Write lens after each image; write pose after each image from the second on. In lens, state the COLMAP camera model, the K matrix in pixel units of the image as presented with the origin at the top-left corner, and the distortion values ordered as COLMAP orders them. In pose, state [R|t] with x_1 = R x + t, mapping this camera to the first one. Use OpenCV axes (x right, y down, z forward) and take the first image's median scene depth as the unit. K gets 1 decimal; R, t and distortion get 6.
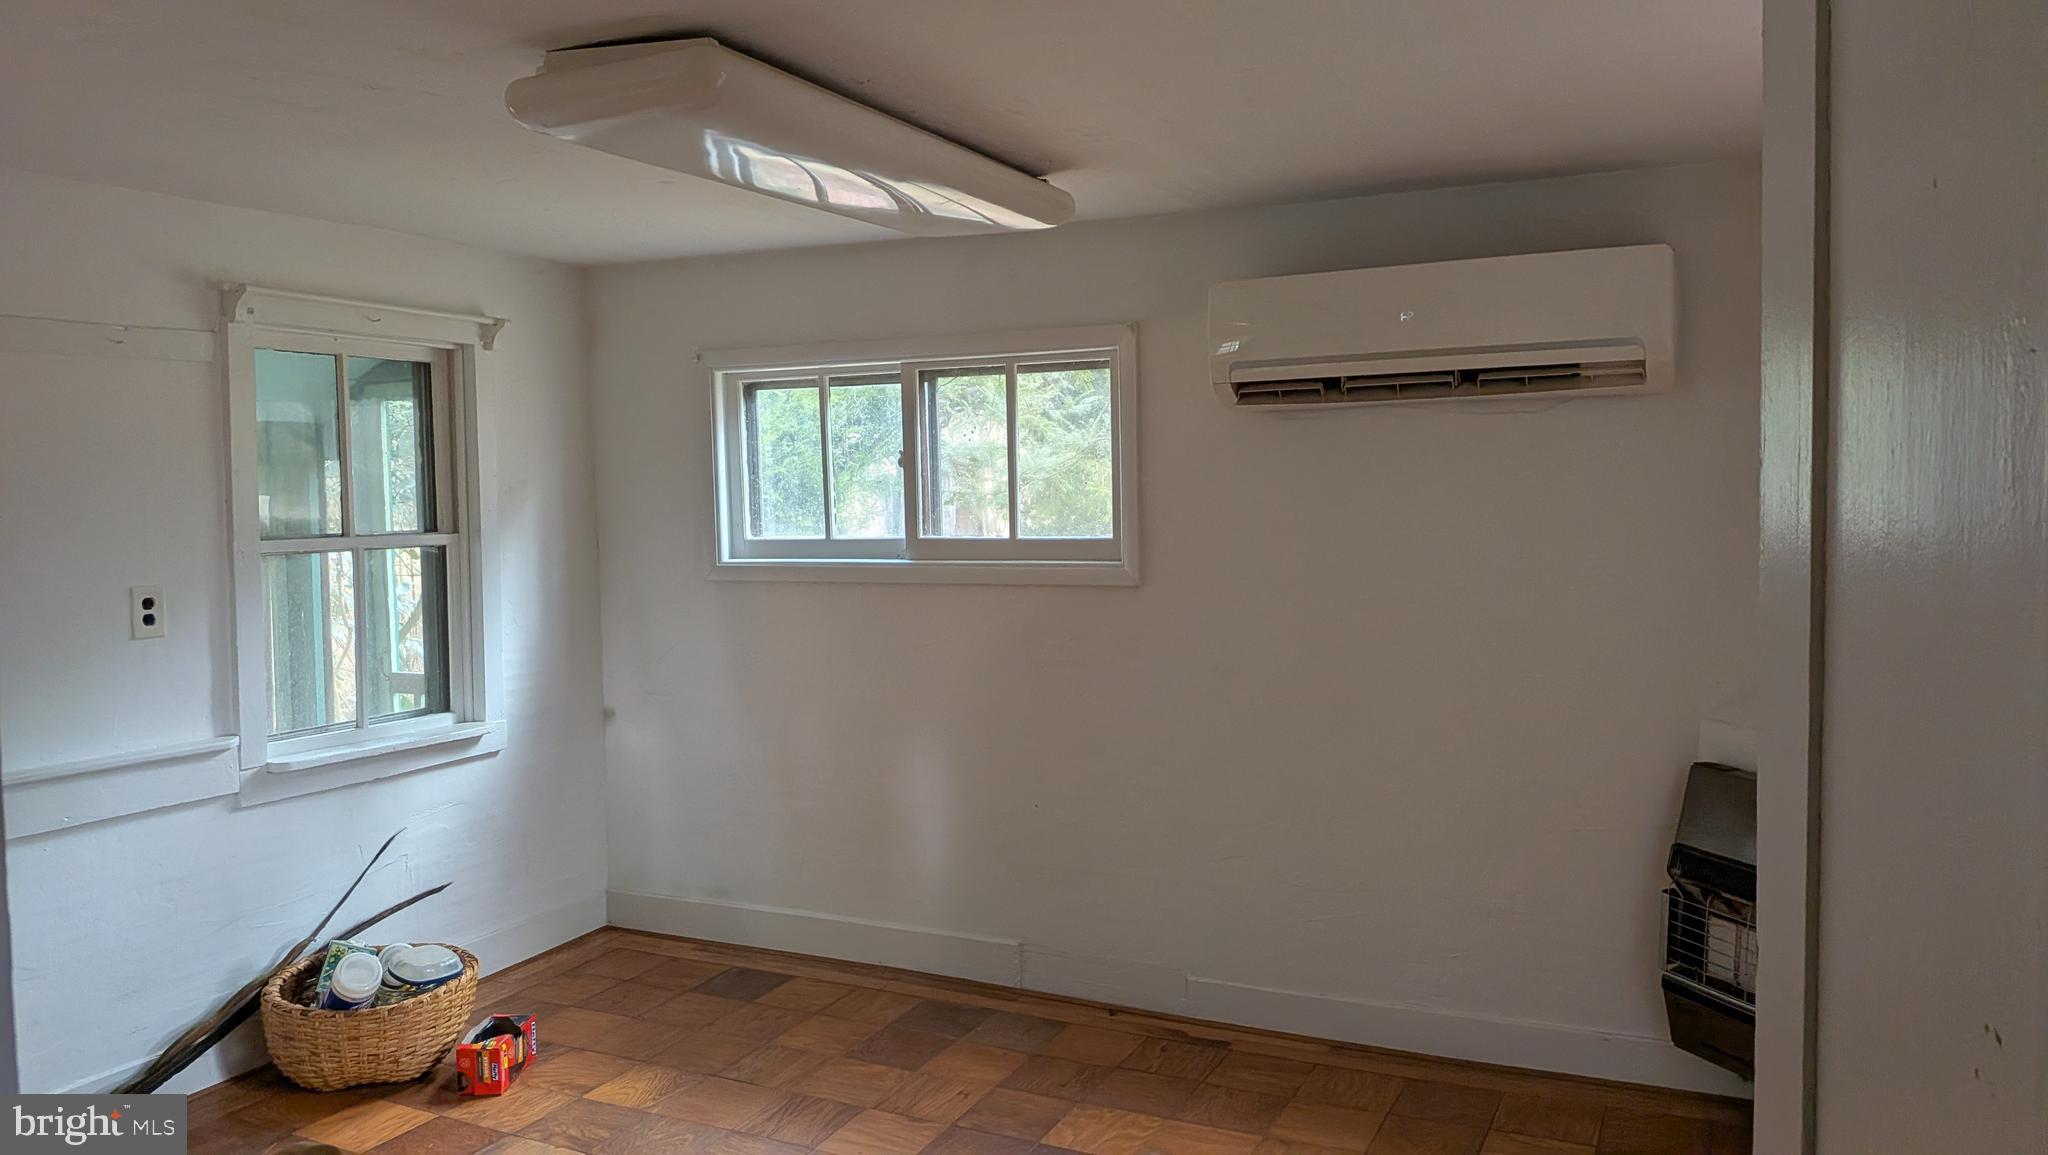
lens RADIAL K [[1477.2, 0, 1025.5], [0, 1477.2, 569.9], [0, 0, 1]] dist [-0.020667, -0.028964]
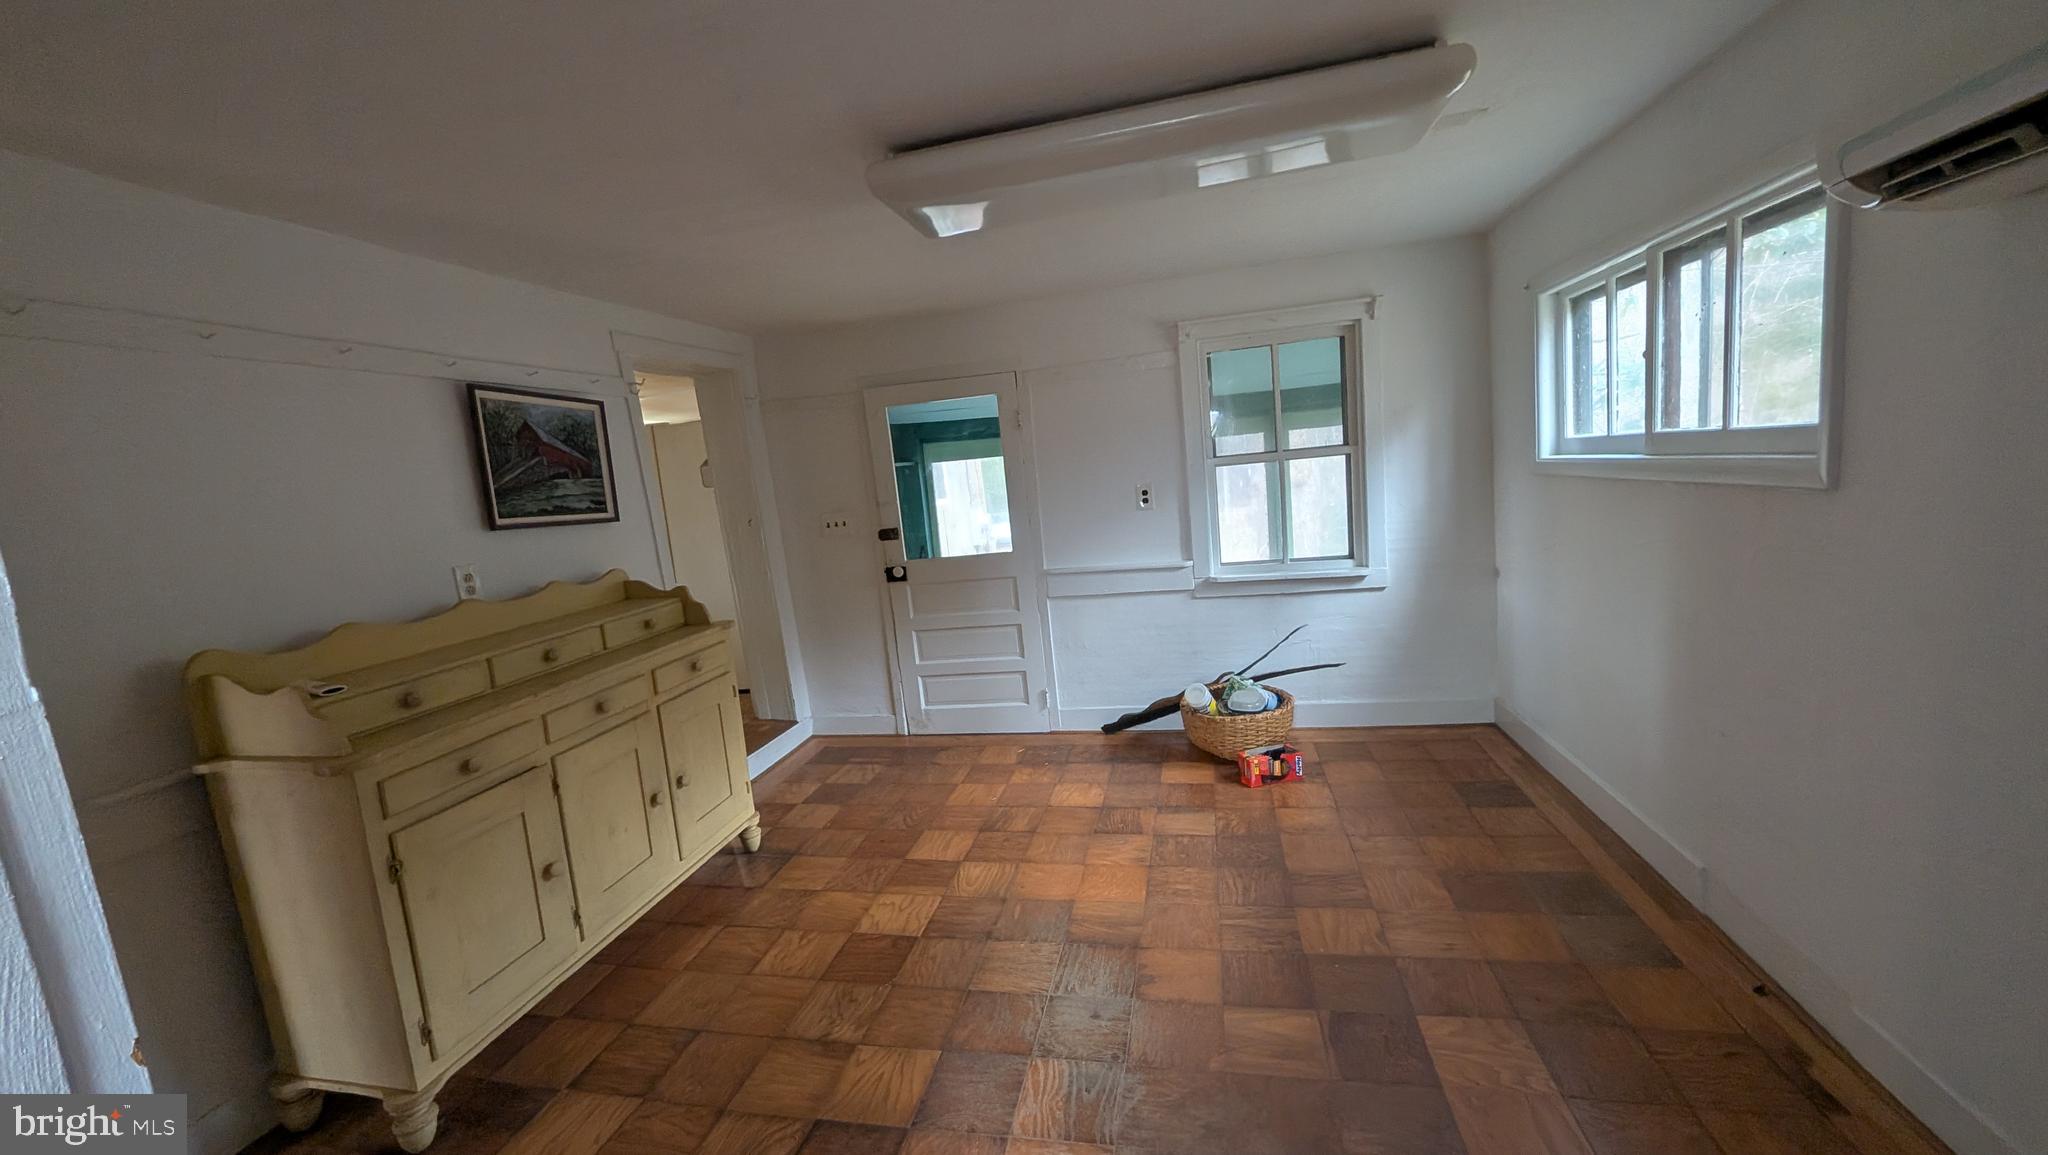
lens RADIAL K [[770.3, 0, 1022.2], [0, 770.3, 579.6], [0, 0, 1]] dist [-0.000450, -0.000058]
pose [[0.219815, 0.128113, -0.967093, 0.346634], [0.034748, 0.989682, 0.139004, -0.010195], [0.974922, -0.064160, 0.213096, 0.480743]]
